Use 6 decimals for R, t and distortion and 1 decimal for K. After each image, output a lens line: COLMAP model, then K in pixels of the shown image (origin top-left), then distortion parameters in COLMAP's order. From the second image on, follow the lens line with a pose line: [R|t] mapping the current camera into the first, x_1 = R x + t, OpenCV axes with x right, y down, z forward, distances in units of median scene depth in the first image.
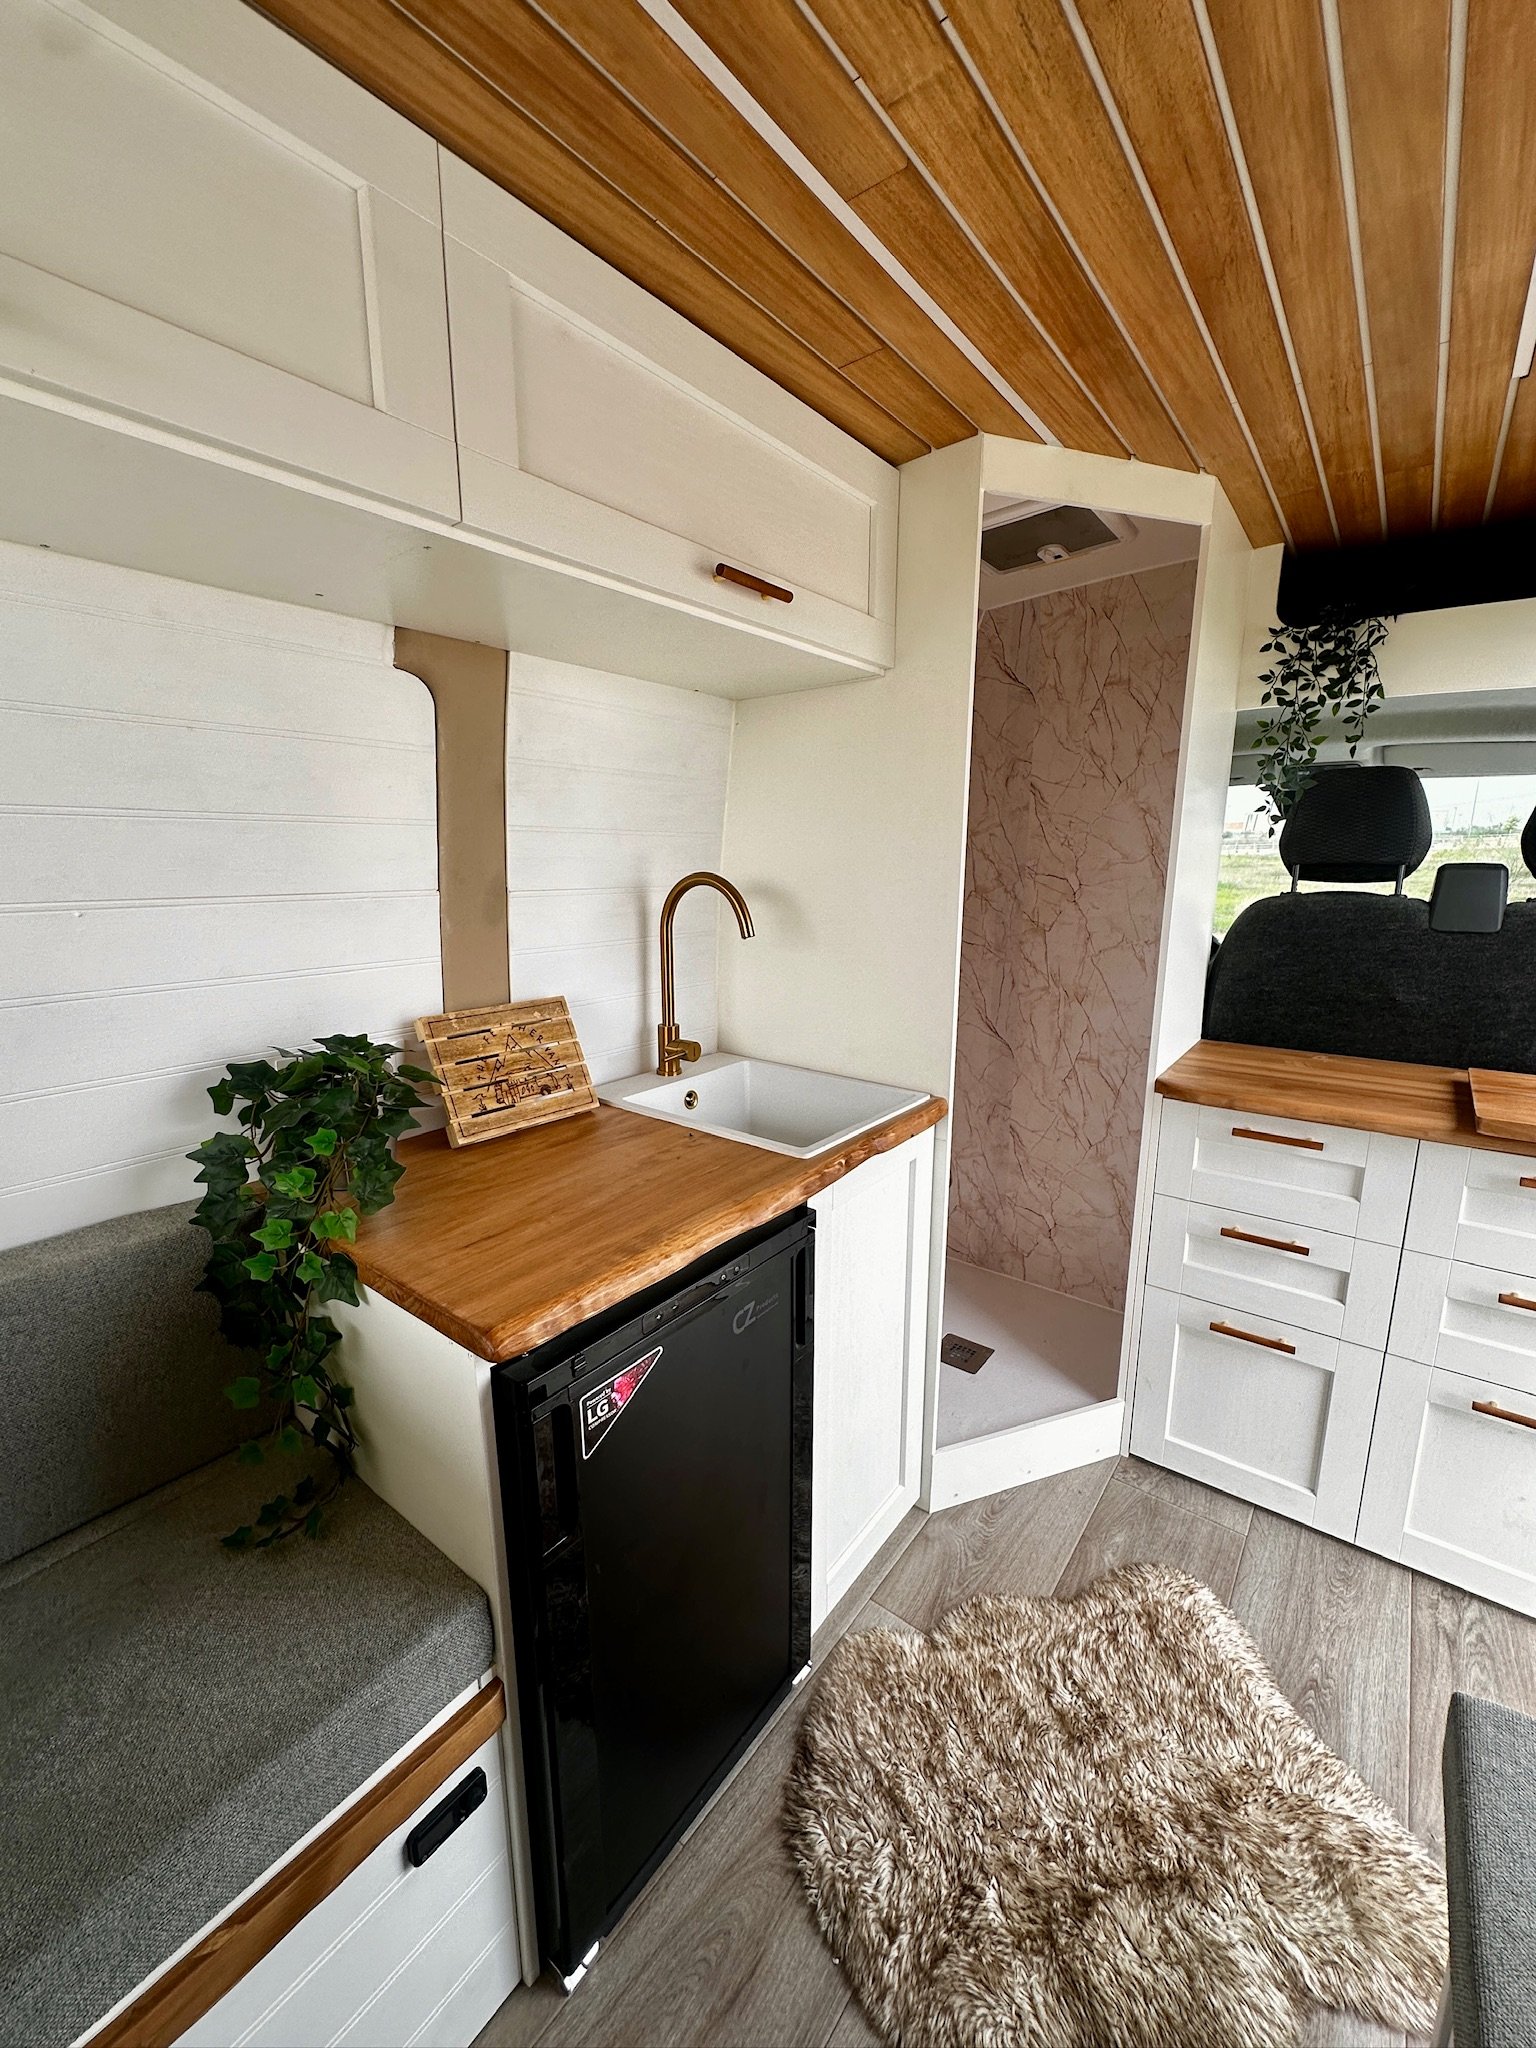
lens RADIAL K [[817.8, 0, 776.9], [0, 817.8, 1023.7], [0, 0, 1]] dist [-0.005284, 0.001205]
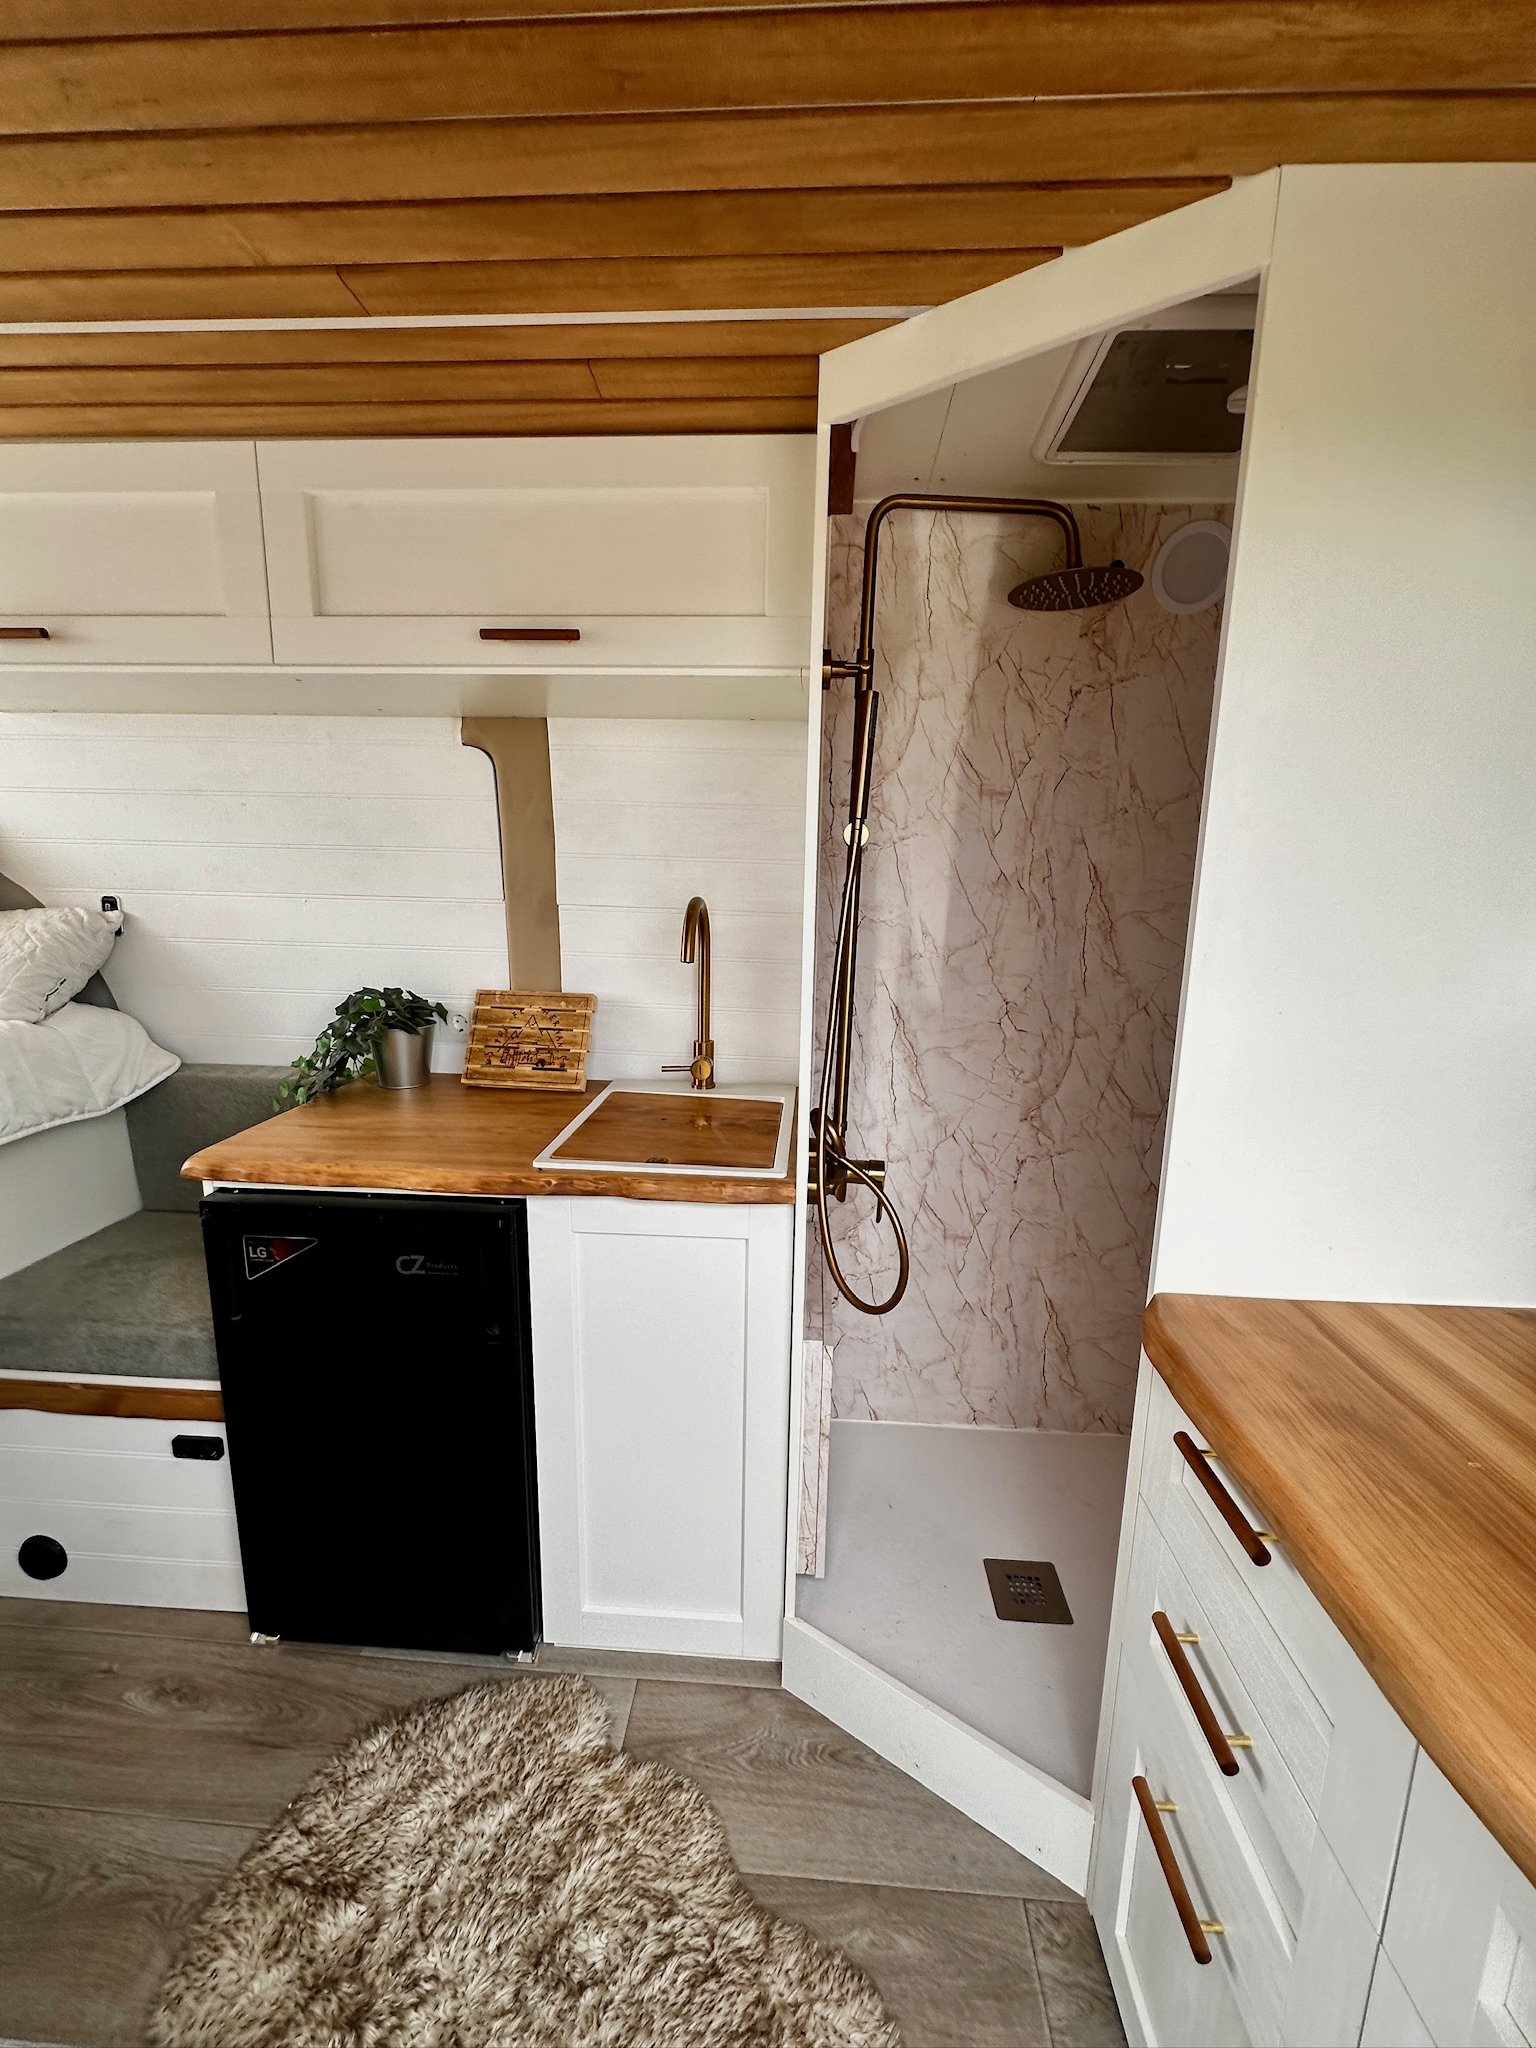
lens RADIAL K [[817.8, 0, 769.5], [0, 817.8, 1026.1], [0, 0, 1]] dist [-0.005284, 0.001205]
pose [[0.564454, 0.164424, -0.808923, 0.960065], [-0.191770, 0.979269, 0.065235, -0.129346], [0.802880, 0.118305, 0.584284, 0.570502]]
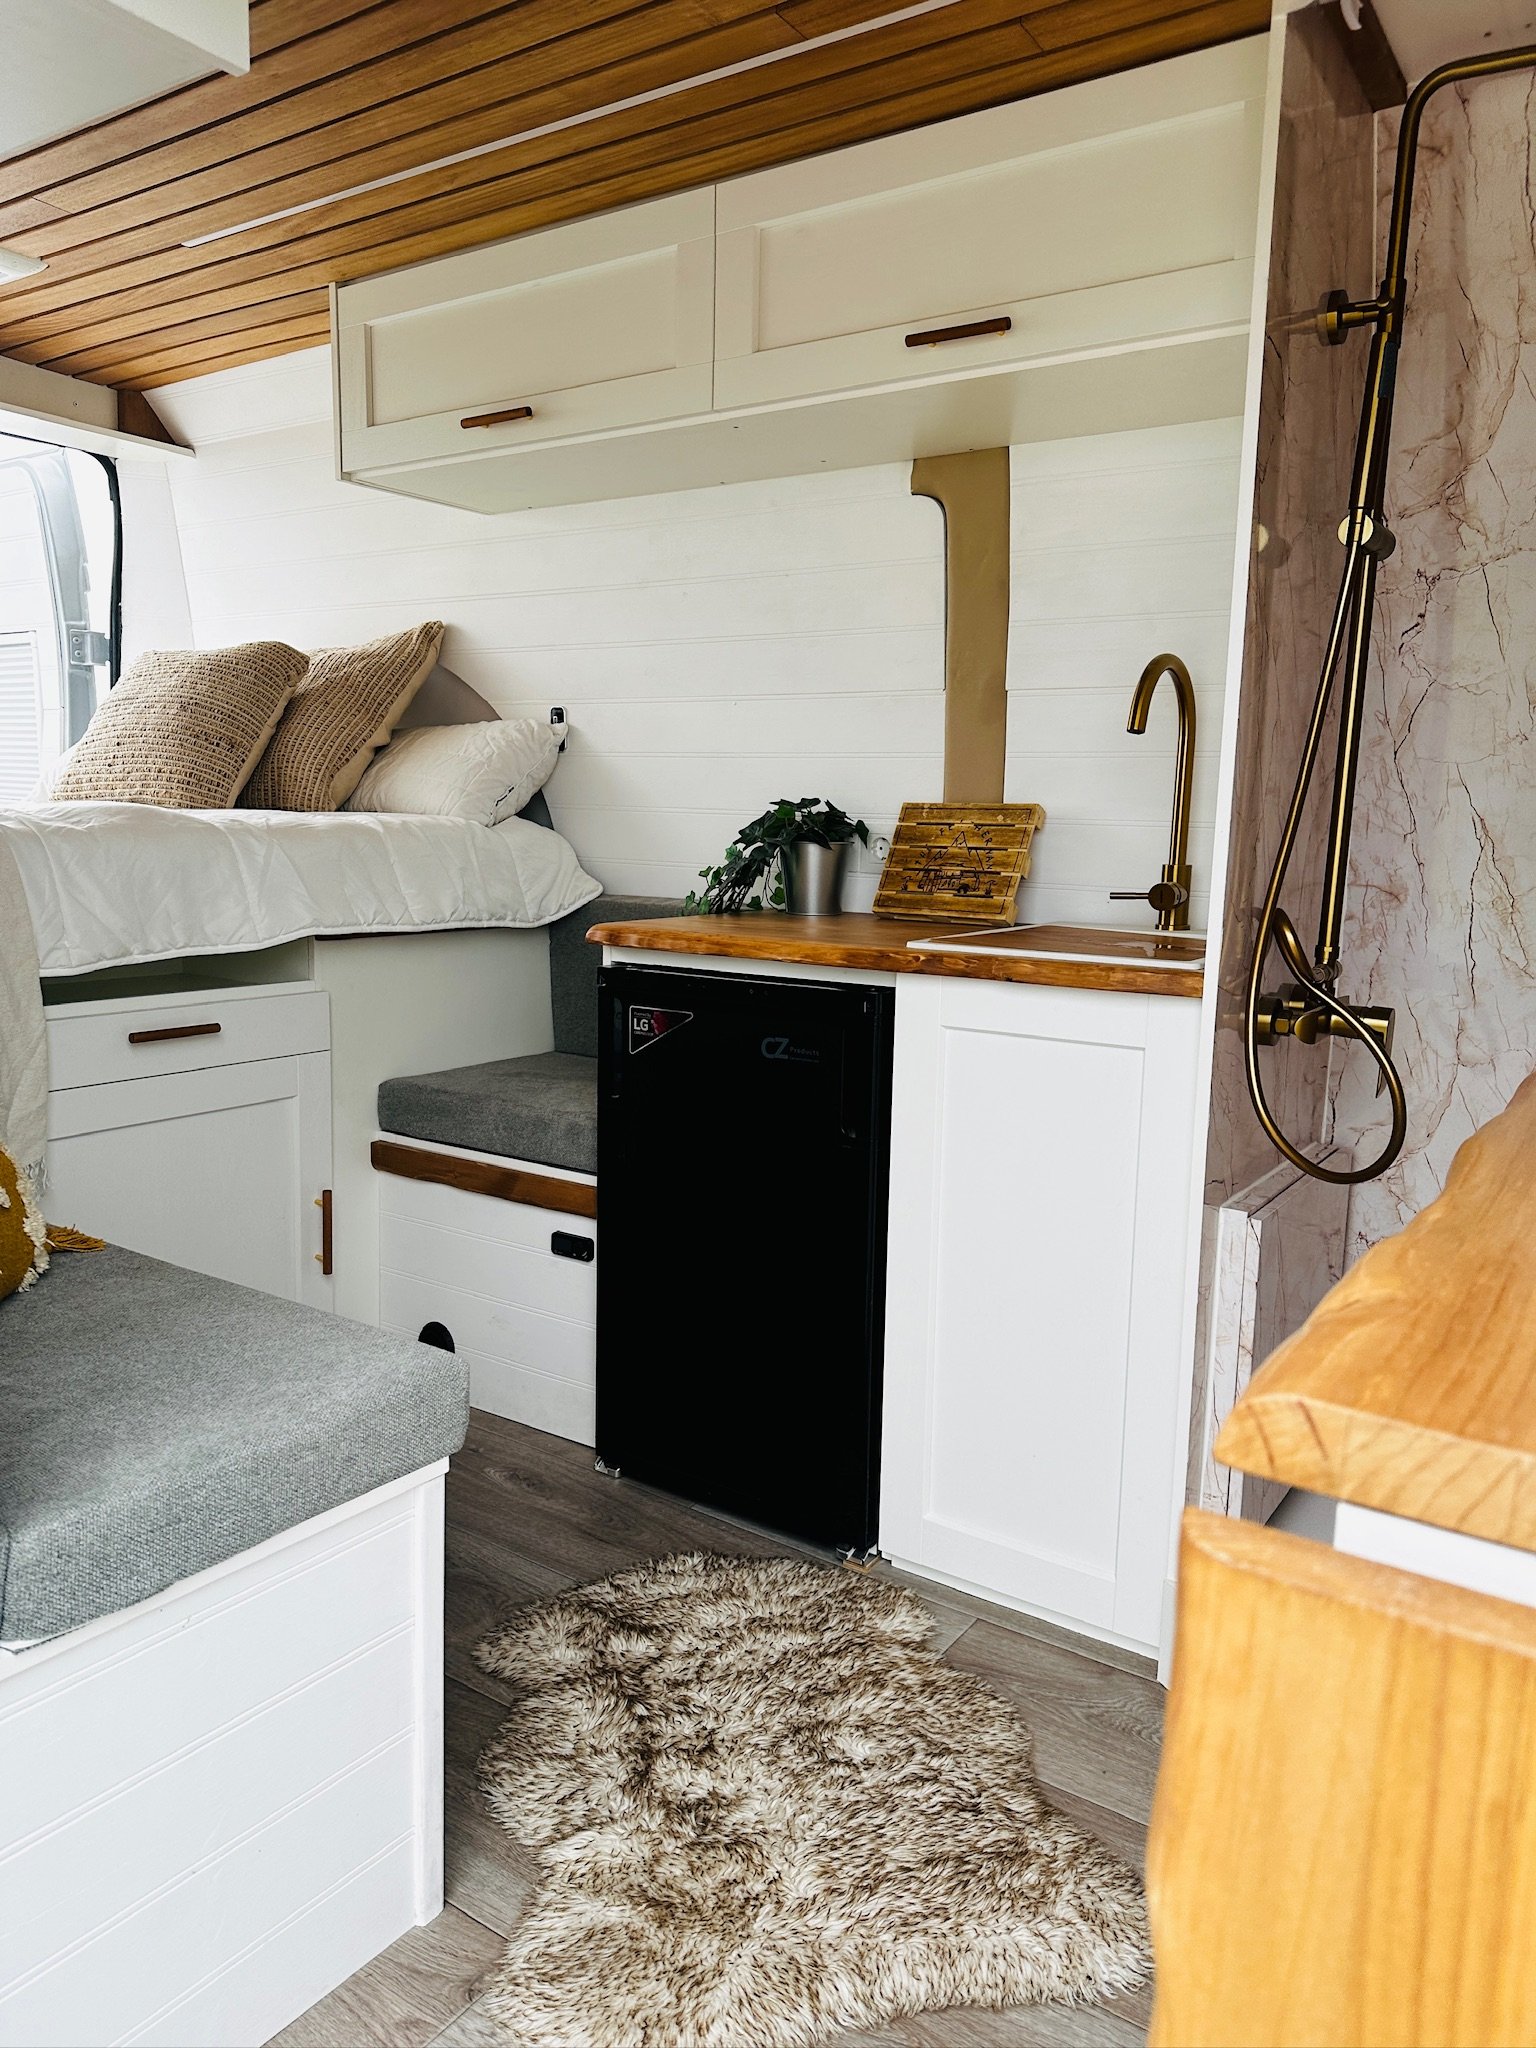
lens RADIAL K [[1434.5, 0, 756.4], [0, 1434.5, 1042.1], [0, 0, 1]] dist [0.065826, -0.084000]
pose [[0.056107, 0.159684, -0.985572, 1.524342], [-0.227114, 0.963291, 0.143144, 0.071697], [0.972251, 0.215806, 0.090314, 0.667779]]
